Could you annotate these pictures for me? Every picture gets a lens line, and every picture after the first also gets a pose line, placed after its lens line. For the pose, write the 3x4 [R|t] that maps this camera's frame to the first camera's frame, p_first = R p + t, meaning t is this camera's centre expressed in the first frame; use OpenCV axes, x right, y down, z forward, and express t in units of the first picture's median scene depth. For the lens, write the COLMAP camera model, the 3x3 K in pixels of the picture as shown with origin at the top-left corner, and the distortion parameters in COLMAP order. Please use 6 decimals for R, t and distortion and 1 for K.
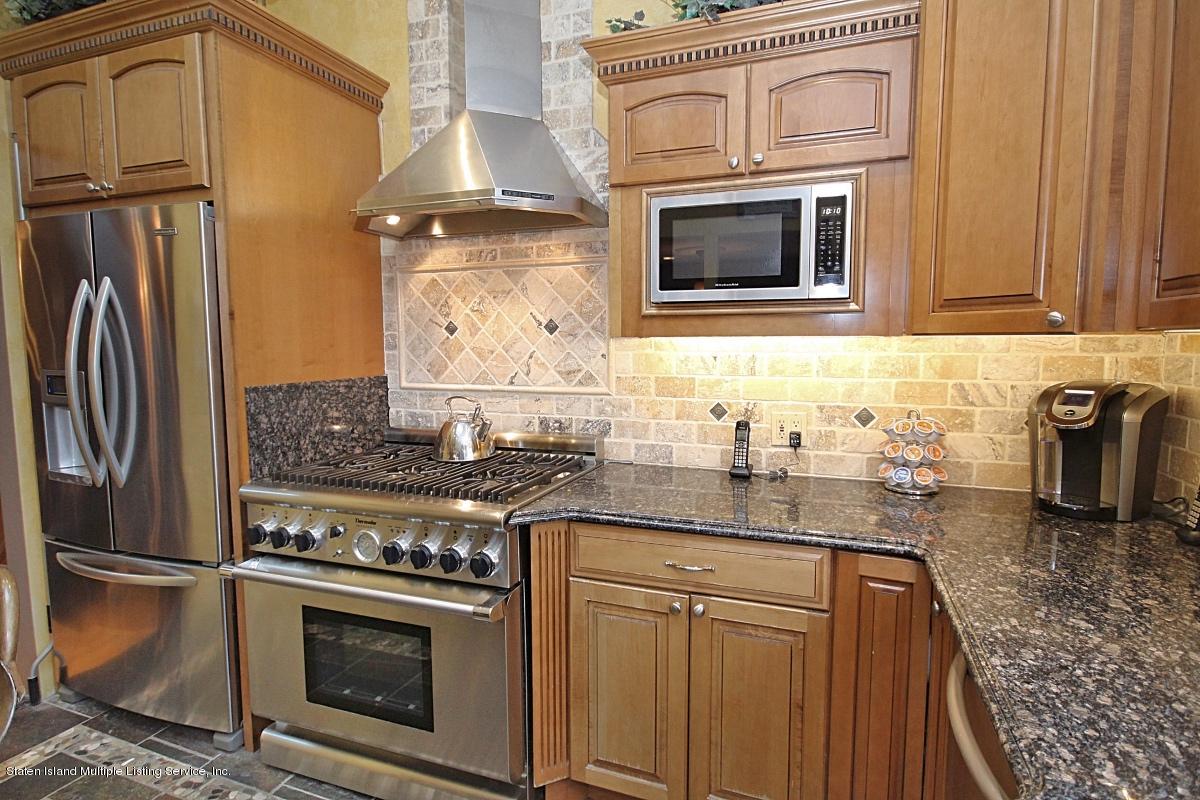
lens RADIAL K [[610.4, 0, 612.9], [0, 610.4, 394.1], [0, 0, 1]] dist [-0.000035, 0.001408]
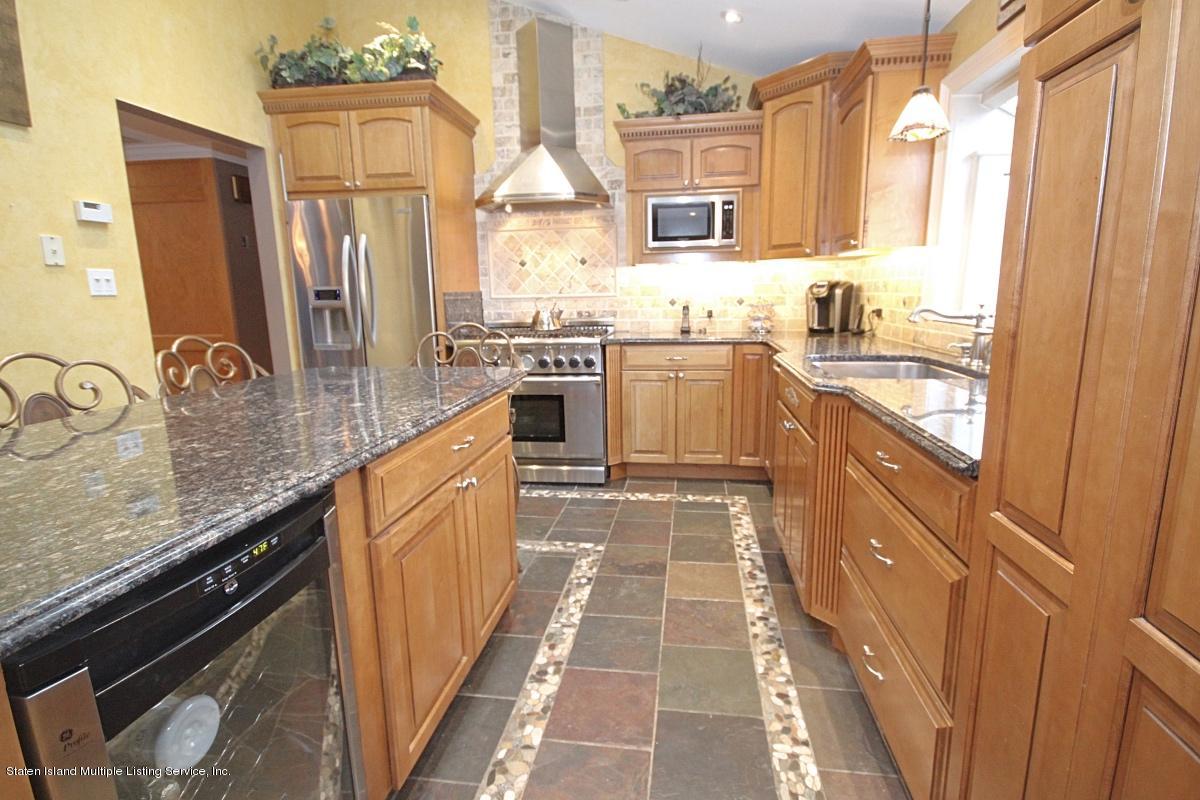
lens RADIAL K [[579.2, 0, 611.3], [0, 579.2, 395.0], [0, 0, 1]] dist [-0.002189, 0.000078]
pose [[0.977156, -0.052511, 0.205934, -0.509124], [0.034282, 0.995250, 0.091113, 0.176040], [-0.209741, -0.081971, 0.974315, -0.998925]]
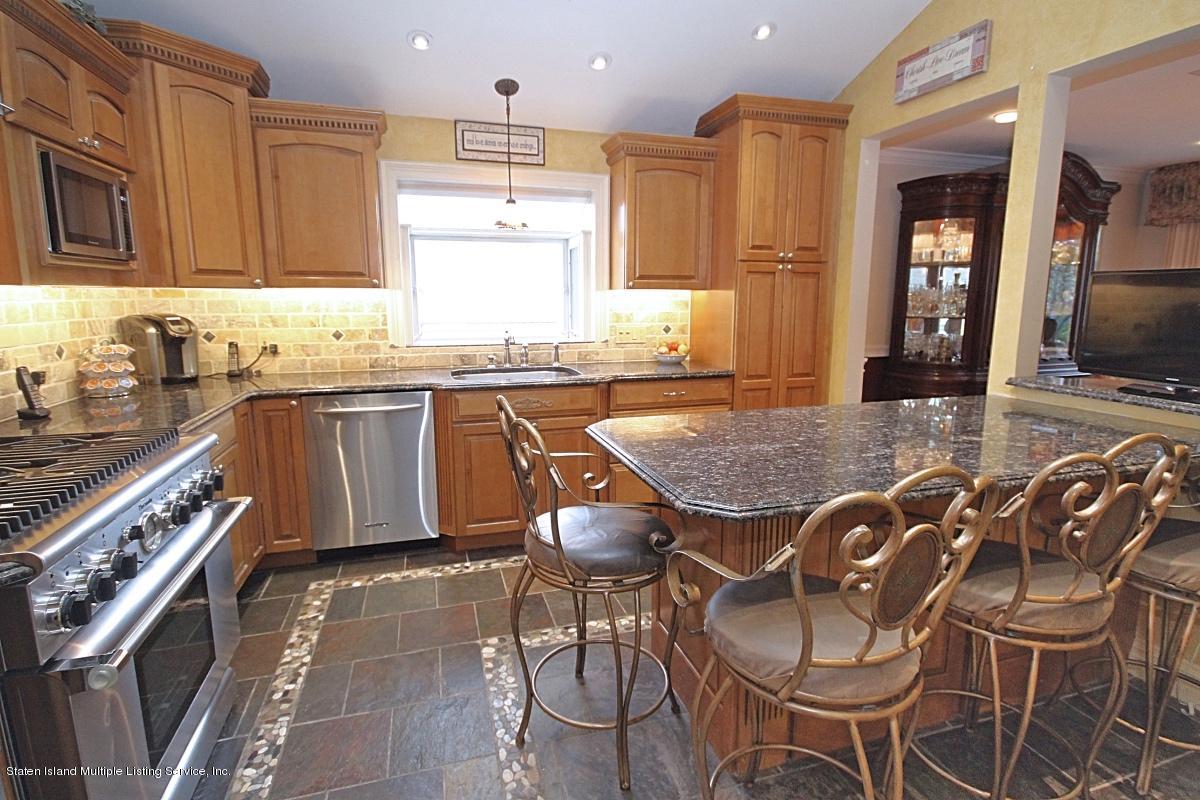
lens RADIAL K [[584.8, 0, 631.9], [0, 584.8, 401.0], [0, 0, 1]] dist [-0.000370, 0.000058]
pose [[-0.639799, -0.128084, 0.757794, -1.366777], [0.064546, 0.973576, 0.219051, -0.055279], [-0.765827, 0.189061, -0.614625, 1.007711]]
